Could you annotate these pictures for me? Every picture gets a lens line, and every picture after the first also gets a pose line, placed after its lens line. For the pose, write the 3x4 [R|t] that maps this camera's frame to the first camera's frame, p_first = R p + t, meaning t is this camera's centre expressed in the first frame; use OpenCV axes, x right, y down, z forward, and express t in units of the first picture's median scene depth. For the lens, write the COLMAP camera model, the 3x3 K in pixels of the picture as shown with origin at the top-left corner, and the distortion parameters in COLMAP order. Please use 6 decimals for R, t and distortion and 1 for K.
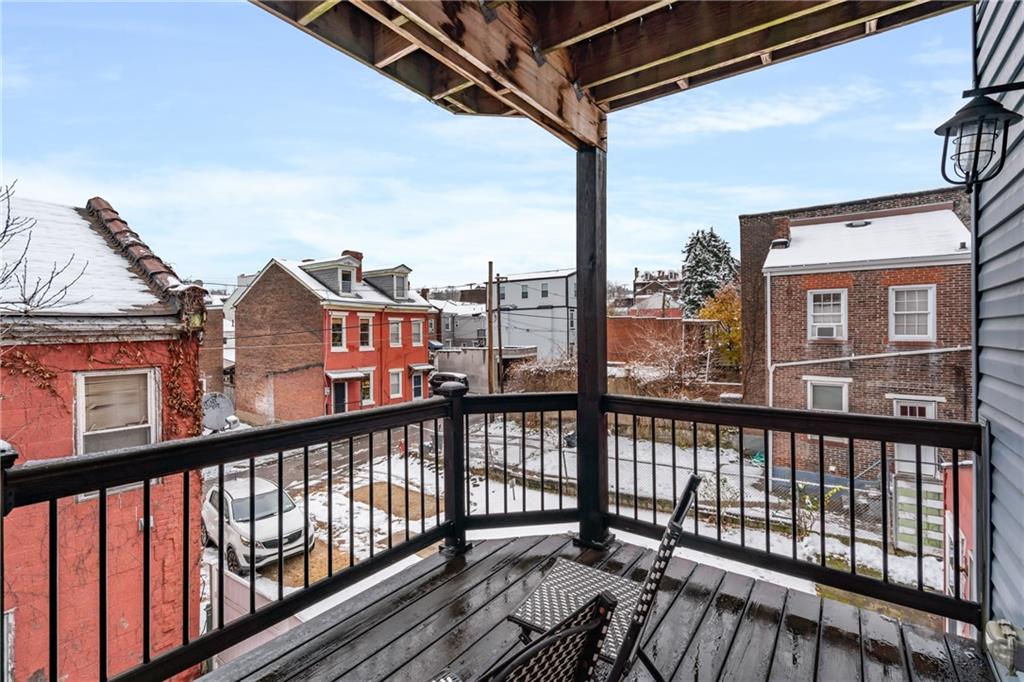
lens RADIAL K [[466.2, 0, 509.4], [0, 466.2, 334.8], [0, 0, 1]] dist [-0.002042, 0.000770]
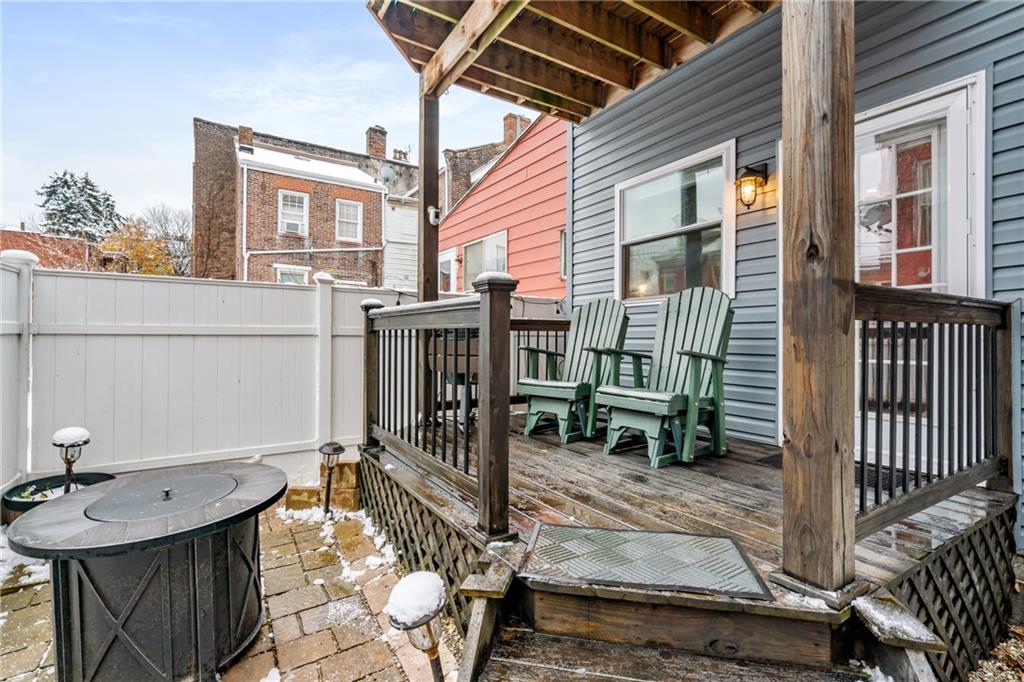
lens RADIAL K [[466.2, 0, 509.5], [0, 466.2, 338.6], [0, 0, 1]] dist [-0.002042, 0.000770]
pose [[0.369285, 0.008228, 0.929280, -0.214085], [-0.005730, 0.999962, -0.006577, 0.276754], [-0.929299, -0.002896, 0.369318, 0.044946]]
